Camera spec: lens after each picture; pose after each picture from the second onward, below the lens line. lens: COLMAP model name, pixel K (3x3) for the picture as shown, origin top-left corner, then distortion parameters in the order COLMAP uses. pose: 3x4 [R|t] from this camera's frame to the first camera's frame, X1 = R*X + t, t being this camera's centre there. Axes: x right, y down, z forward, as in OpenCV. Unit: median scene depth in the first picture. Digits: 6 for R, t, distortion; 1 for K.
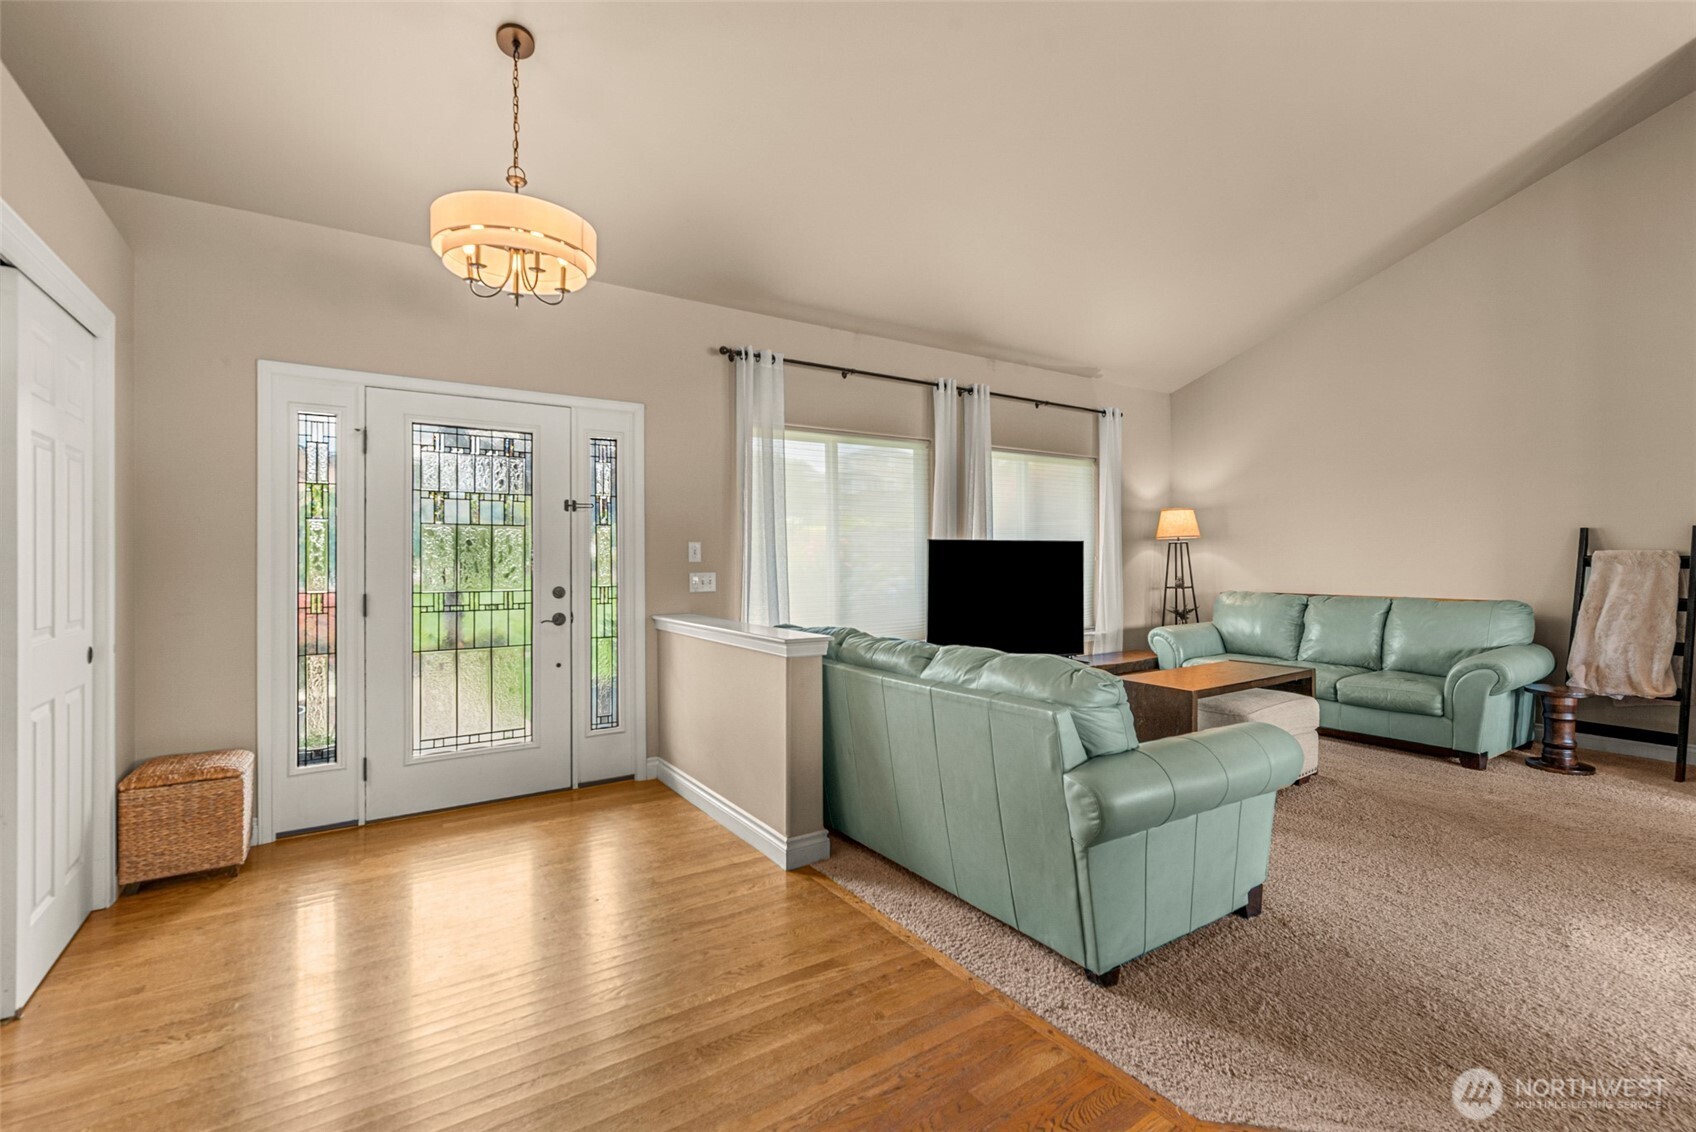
lens RADIAL K [[749.6, 0, 870.8], [0, 749.6, 557.7], [0, 0, 1]] dist [-0.005108, 0.000218]
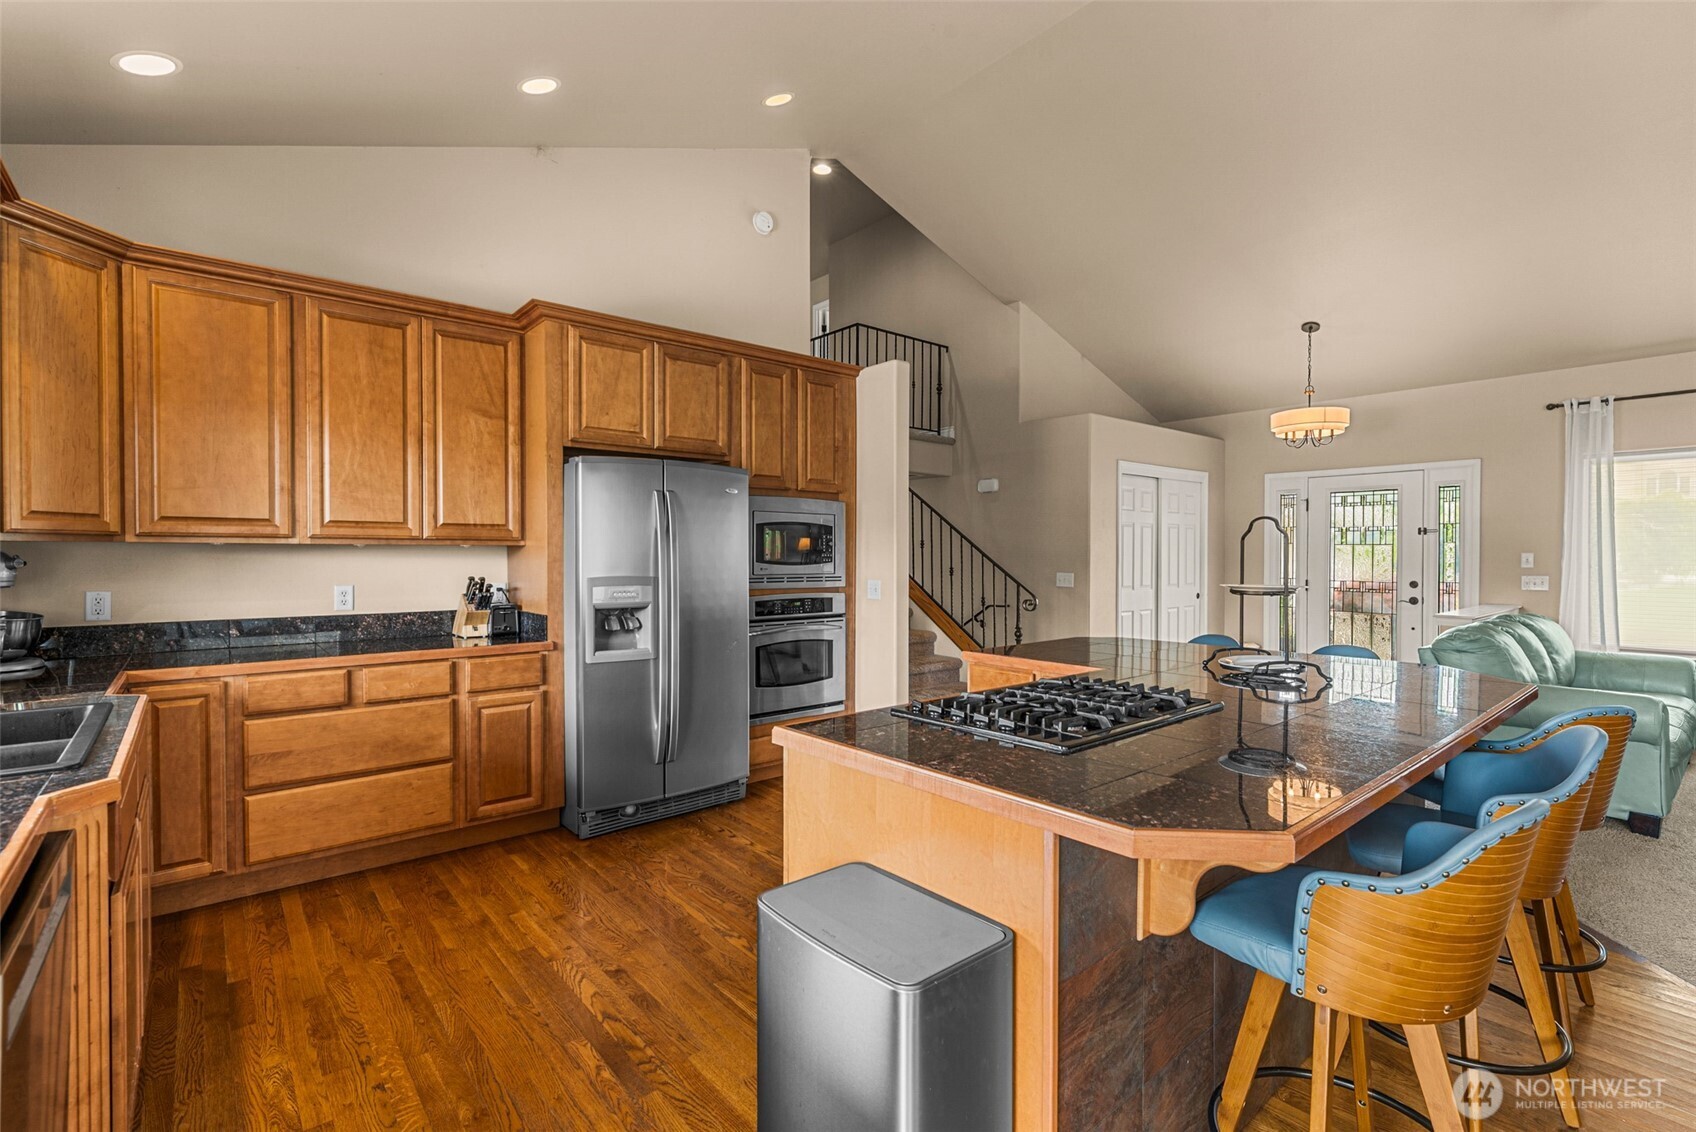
lens RADIAL K [[771.1, 0, 856.2], [0, 771.1, 566.8], [0, 0, 1]] dist [-0.003704, -0.000389]
pose [[0.093056, 0.021319, -0.995433, 1.060658], [-0.003308, 0.999772, 0.021103, -0.022147], [0.995655, 0.001329, 0.093106, -0.343415]]
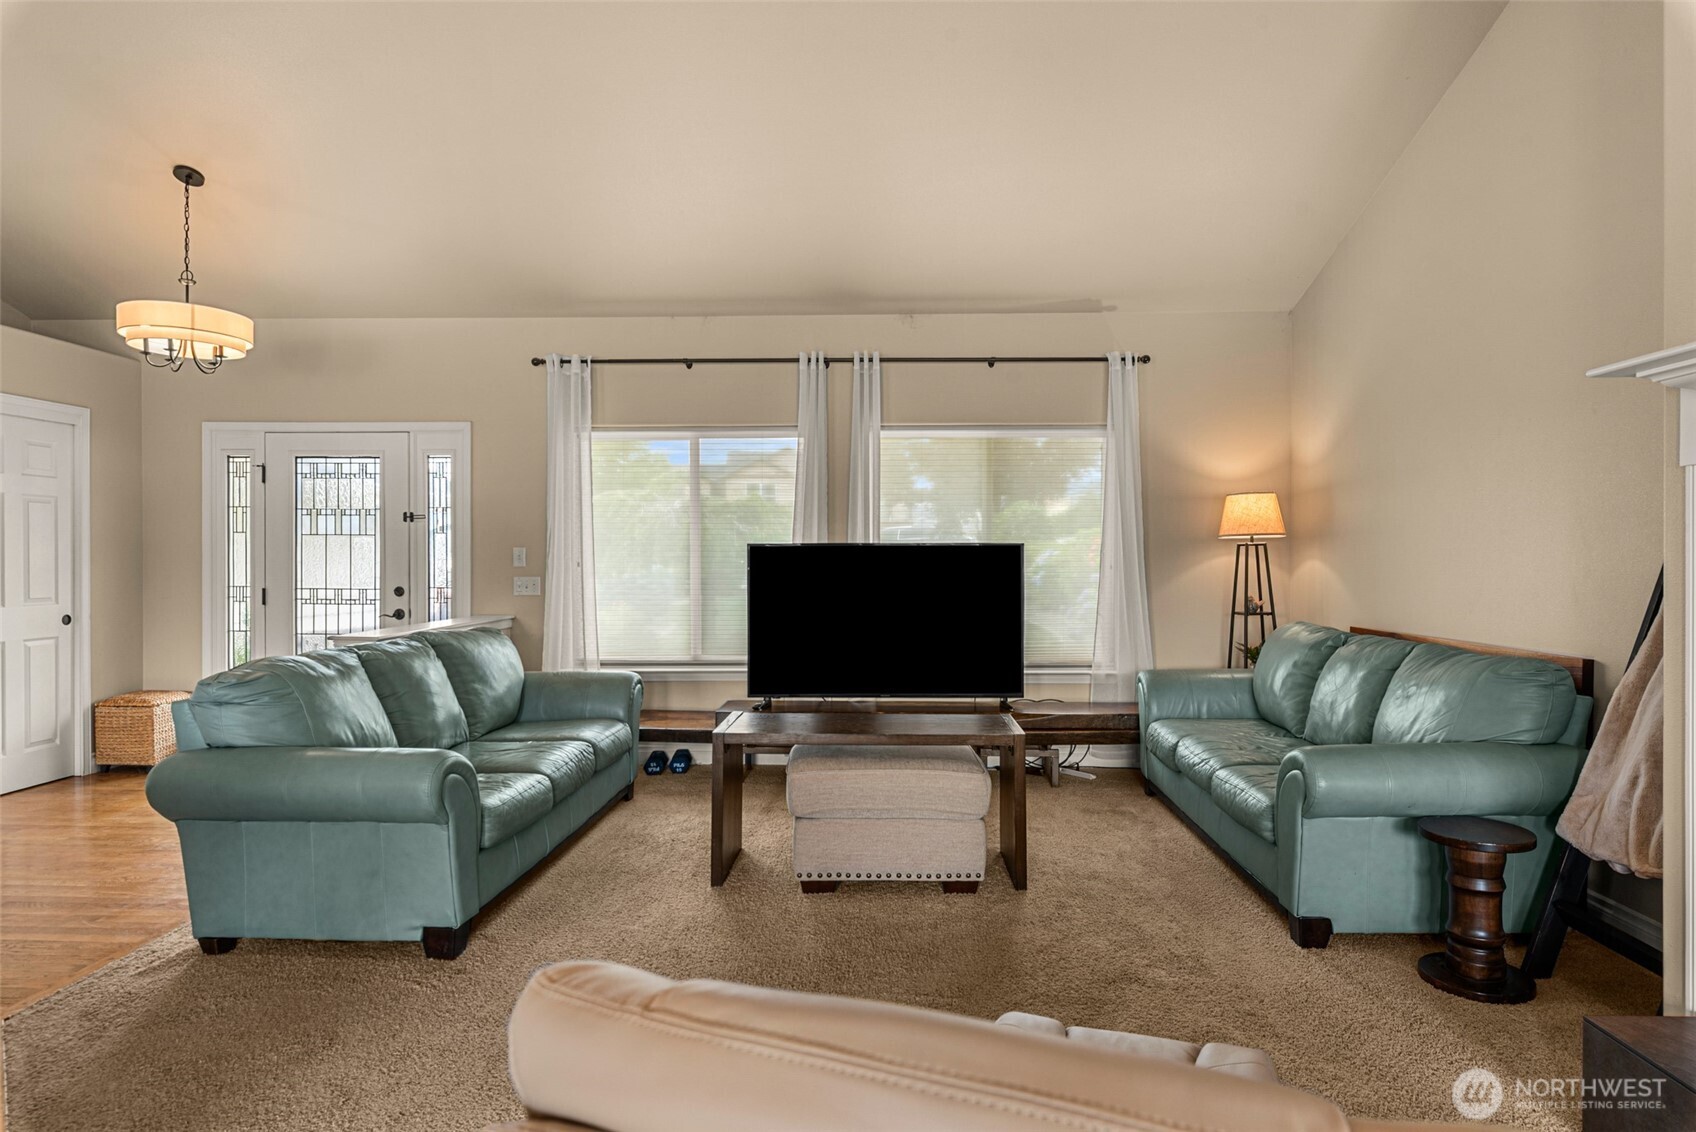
lens RADIAL K [[943.2, 0, 862.9], [0, 943.2, 564.6], [0, 0, 1]] dist [-0.000128, 0.000229]
pose [[0.804275, 0.008190, -0.594201, 0.966646], [-0.006108, 0.999966, 0.005515, -0.007399], [0.594226, -0.000807, 0.804298, 0.226539]]
